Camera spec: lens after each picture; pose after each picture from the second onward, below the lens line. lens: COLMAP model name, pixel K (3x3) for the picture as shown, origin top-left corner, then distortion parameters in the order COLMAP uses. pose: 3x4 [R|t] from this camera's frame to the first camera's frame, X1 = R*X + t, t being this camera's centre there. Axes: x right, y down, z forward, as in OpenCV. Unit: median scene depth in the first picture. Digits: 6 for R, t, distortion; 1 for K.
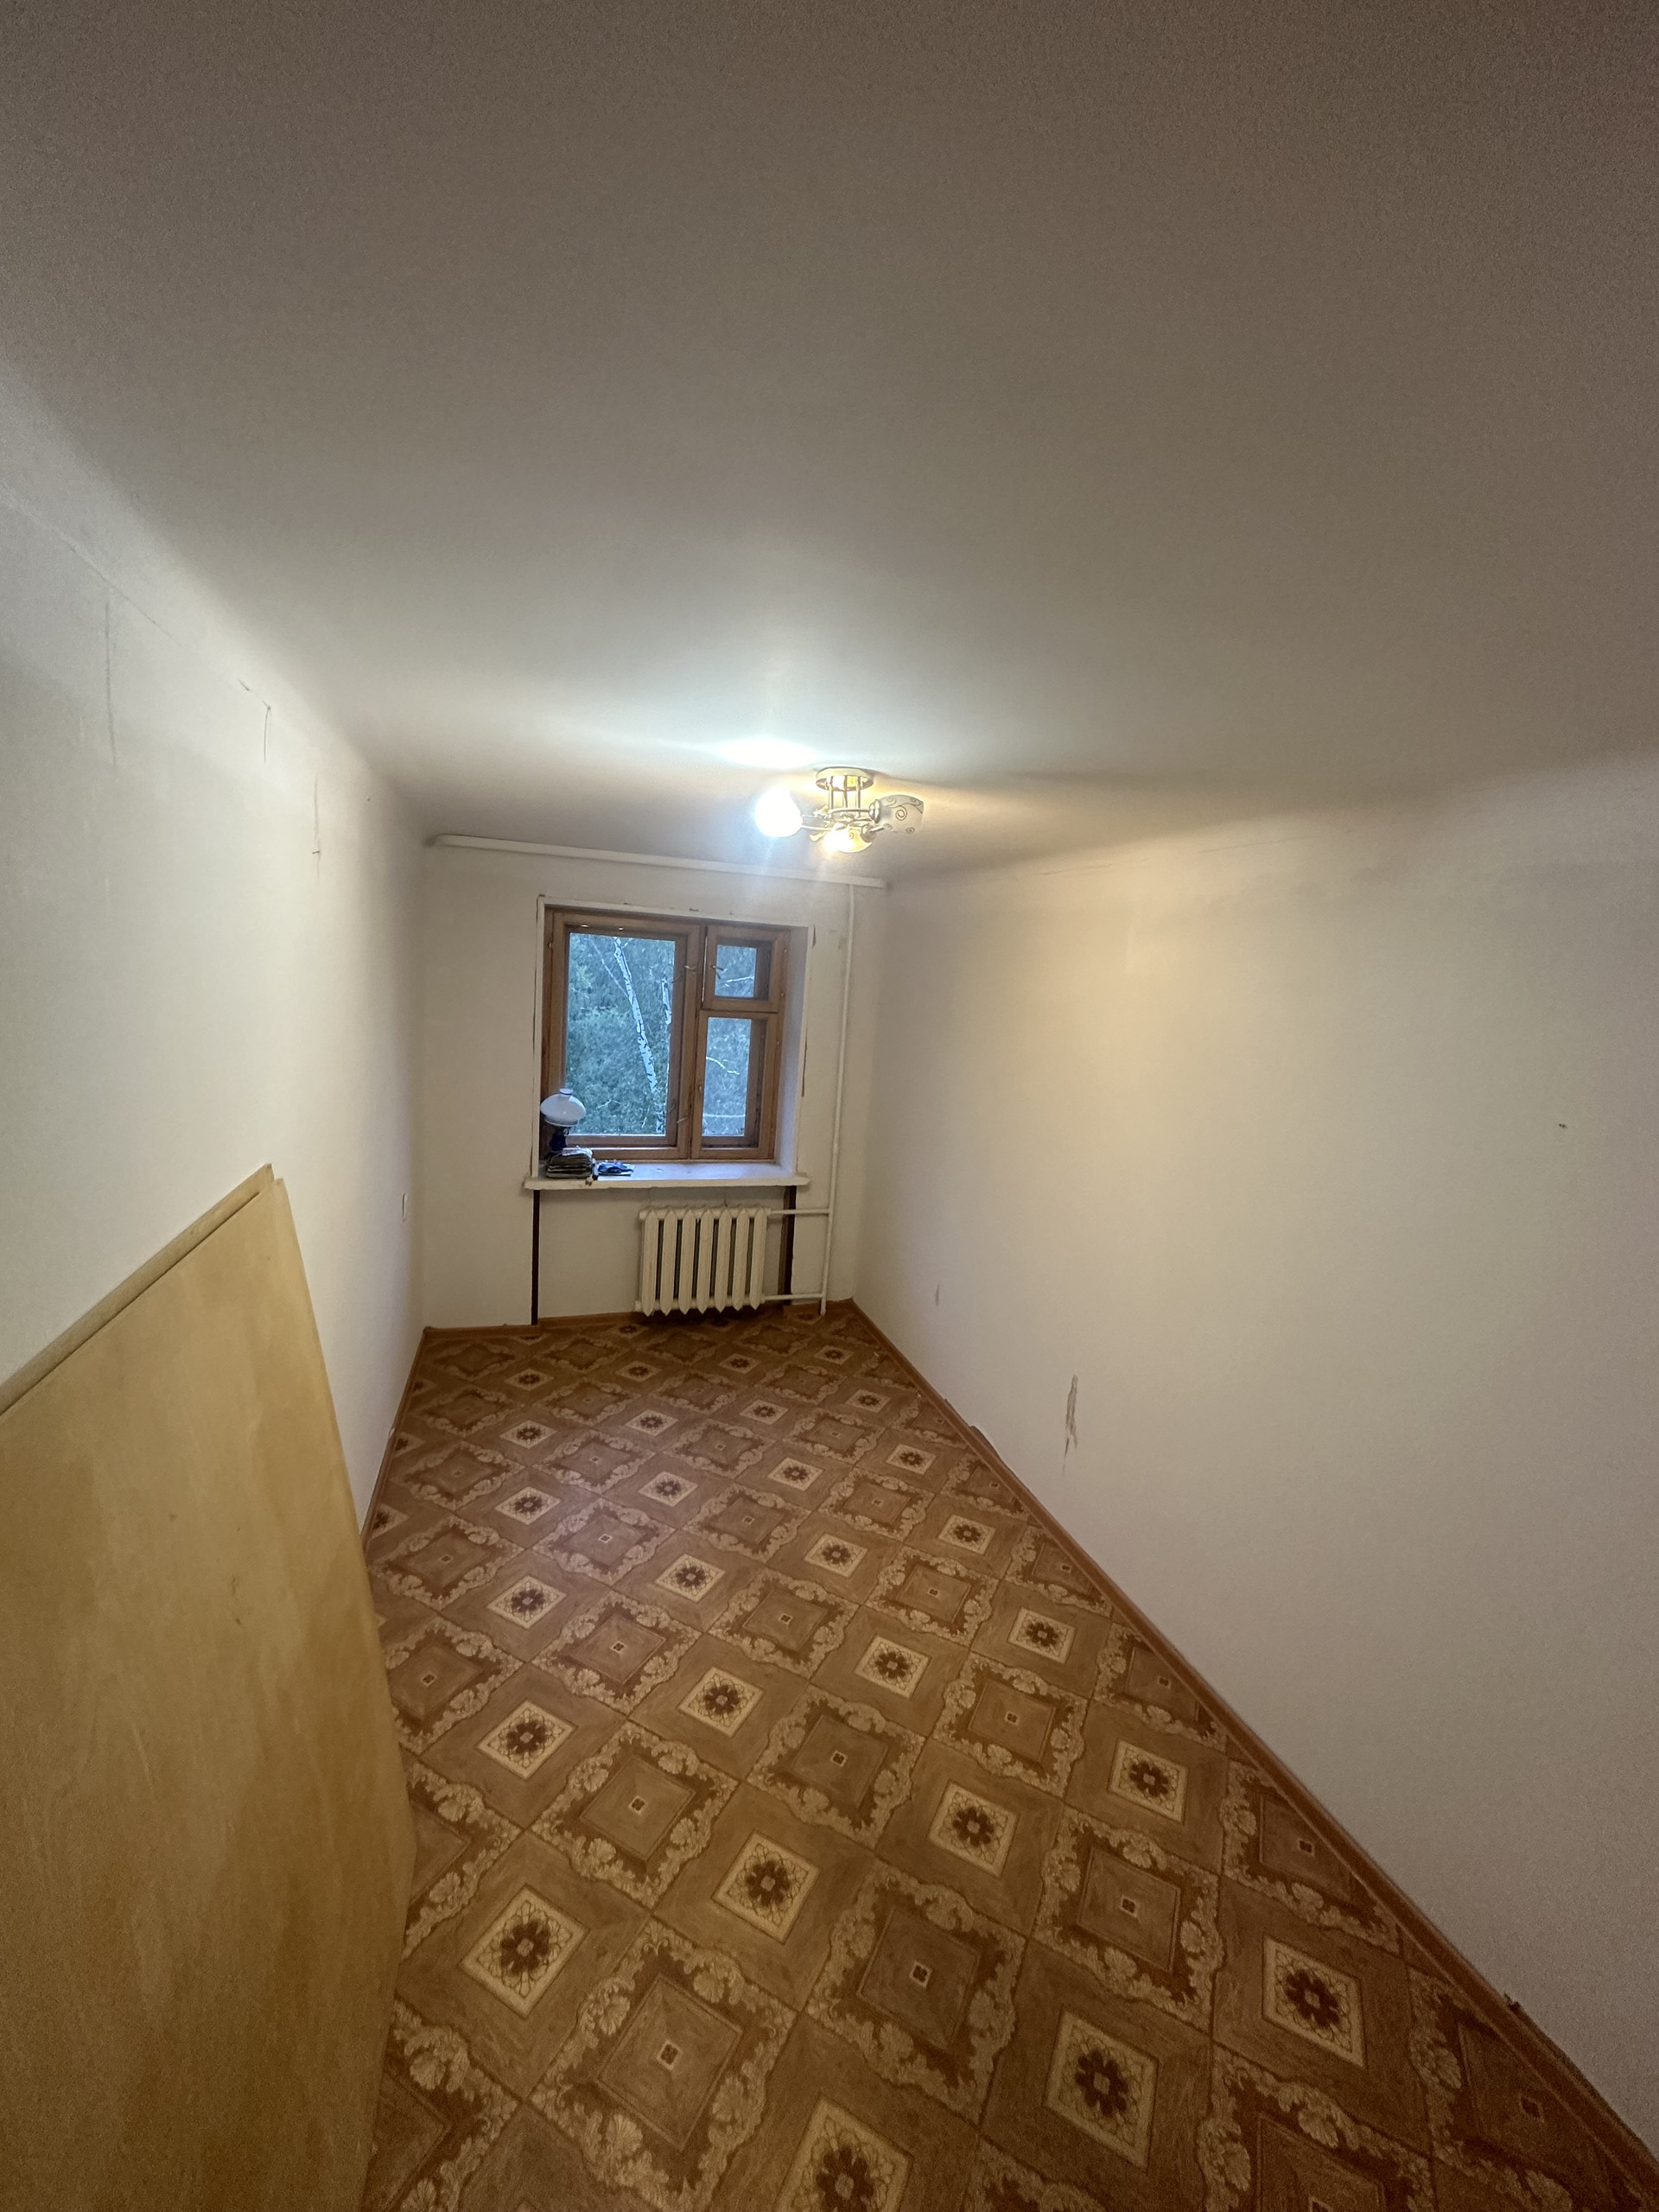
lens RADIAL K [[880.9, 0, 828.2], [0, 880.9, 1102.8], [0, 0, 1]] dist [0.000400, 0.000201]
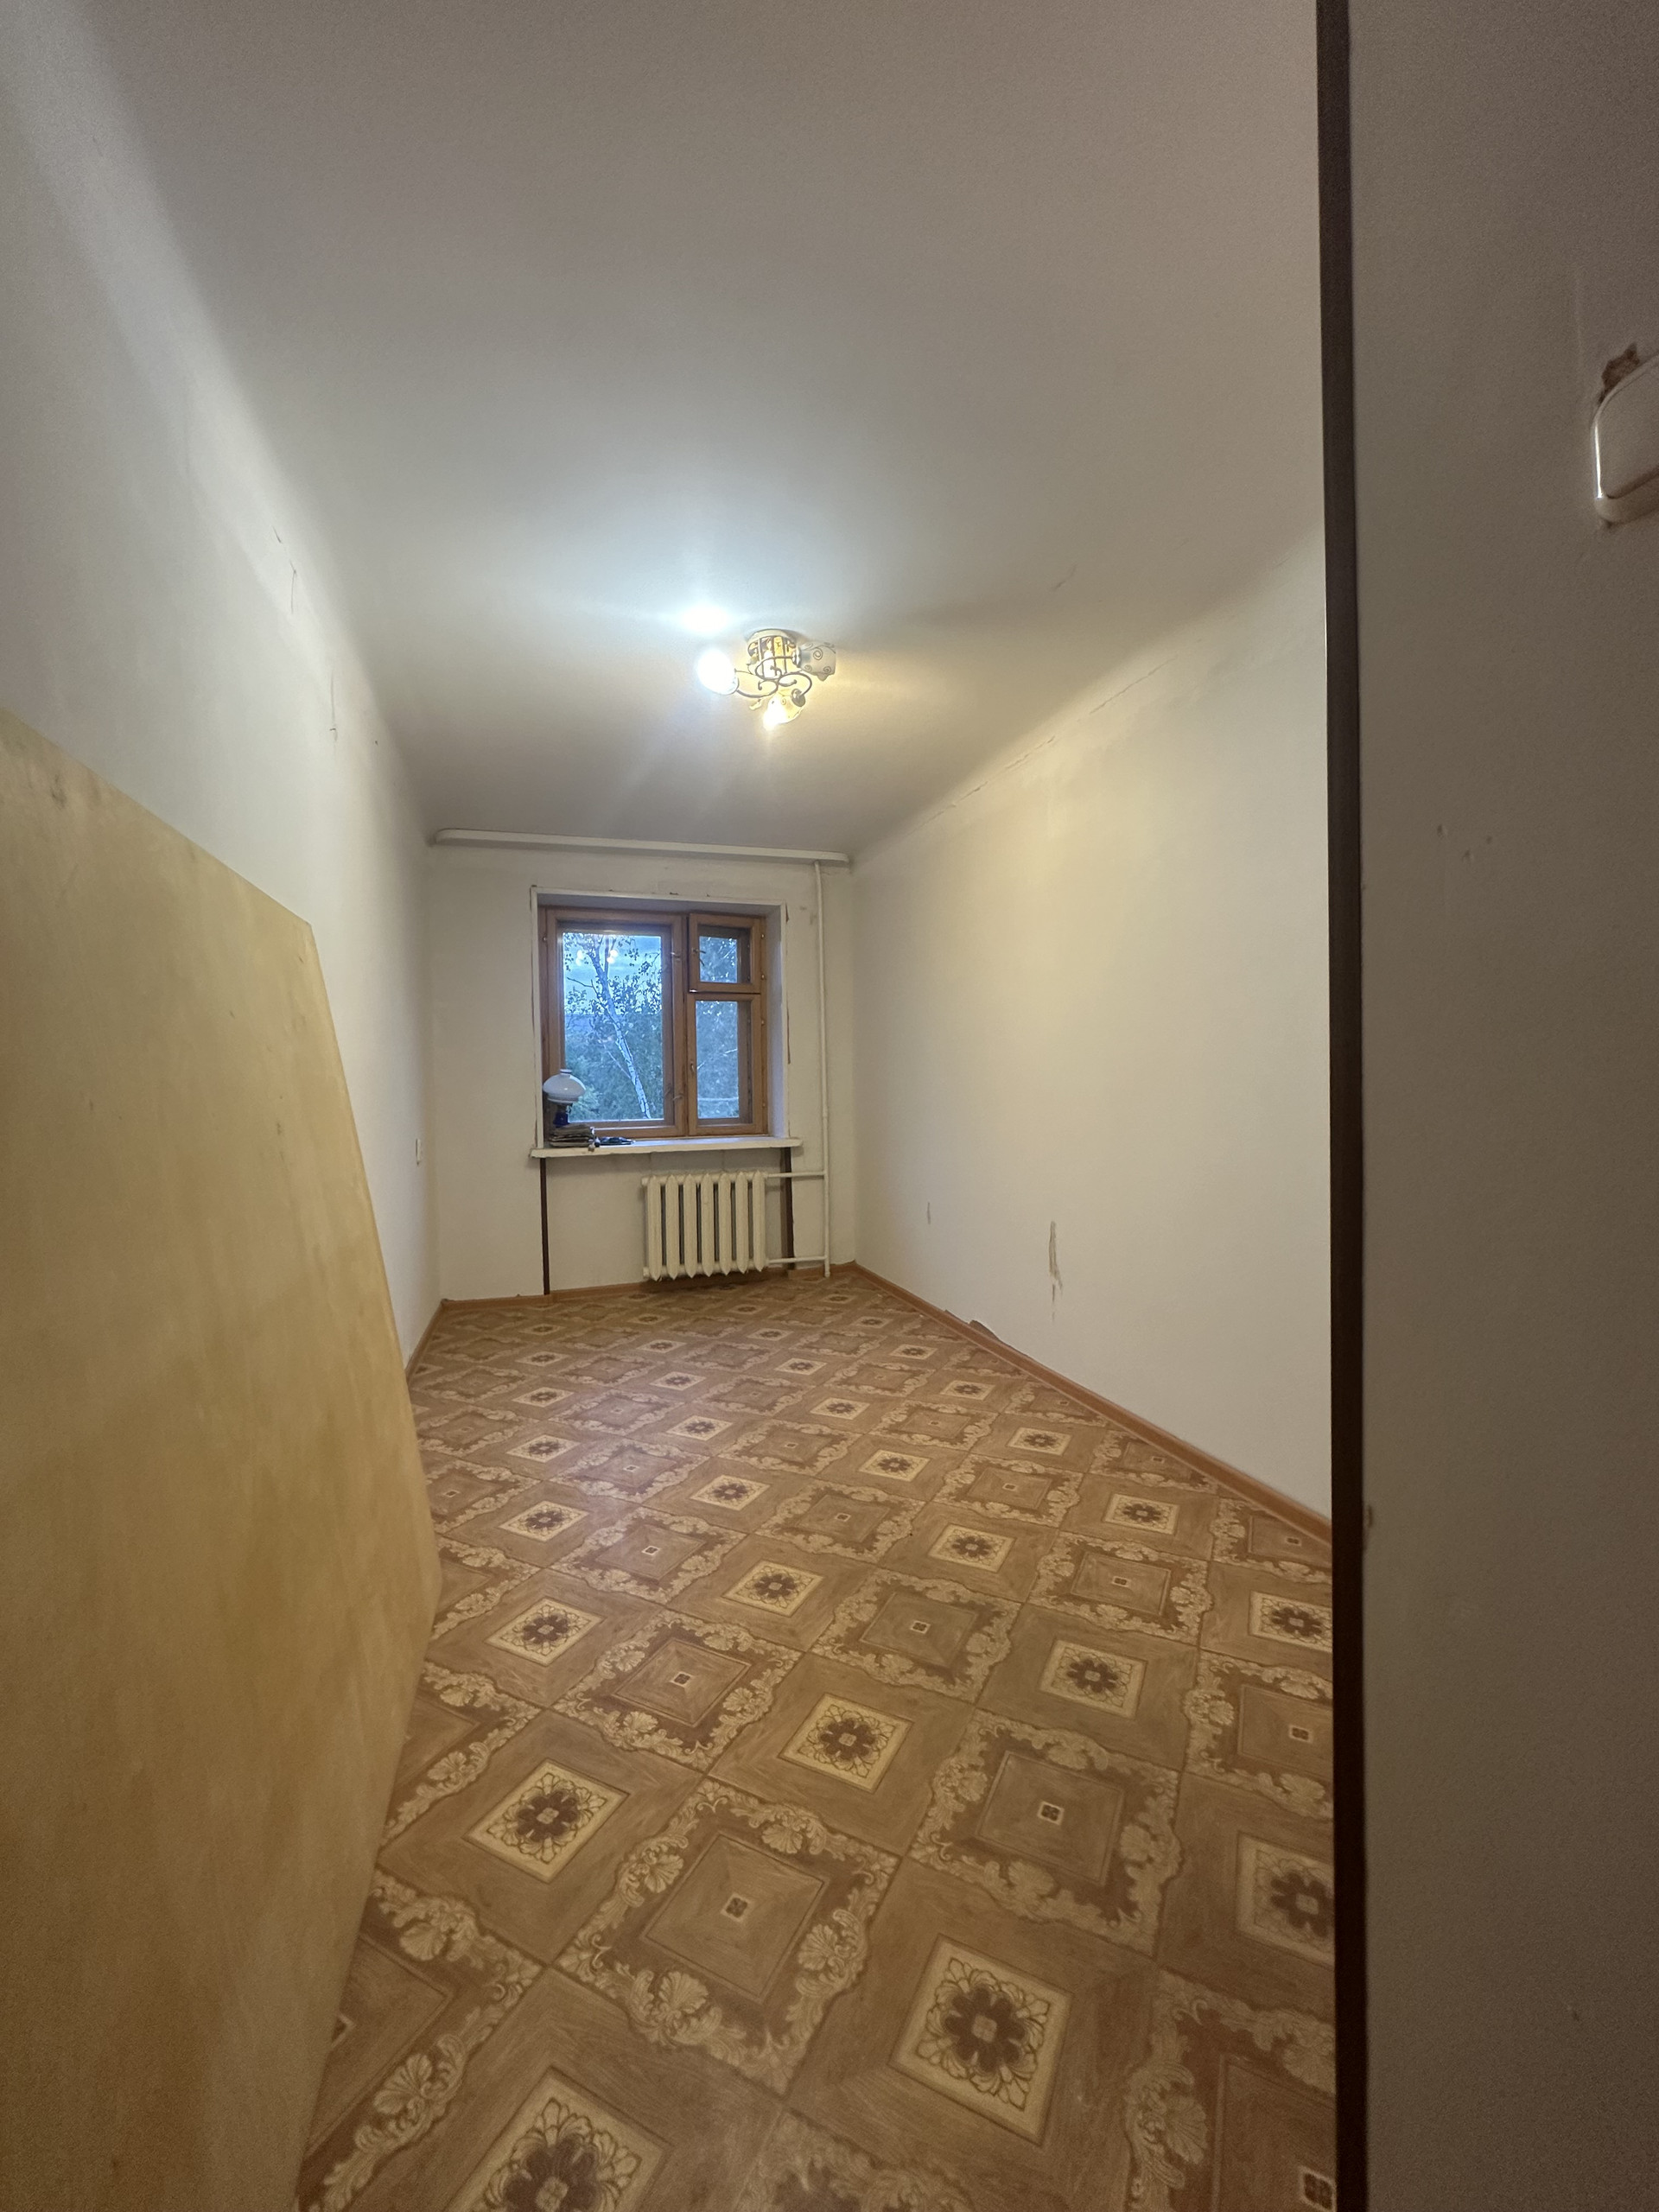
lens RADIAL K [[880.9, 0, 828.2], [0, 880.9, 1102.8], [0, 0, 1]] dist [0.000400, 0.000201]
pose [[0.995969, -0.089465, -0.006447, 0.023221], [0.088070, 0.988998, -0.118852, 0.193891], [0.017009, 0.117805, 0.992891, -0.048996]]
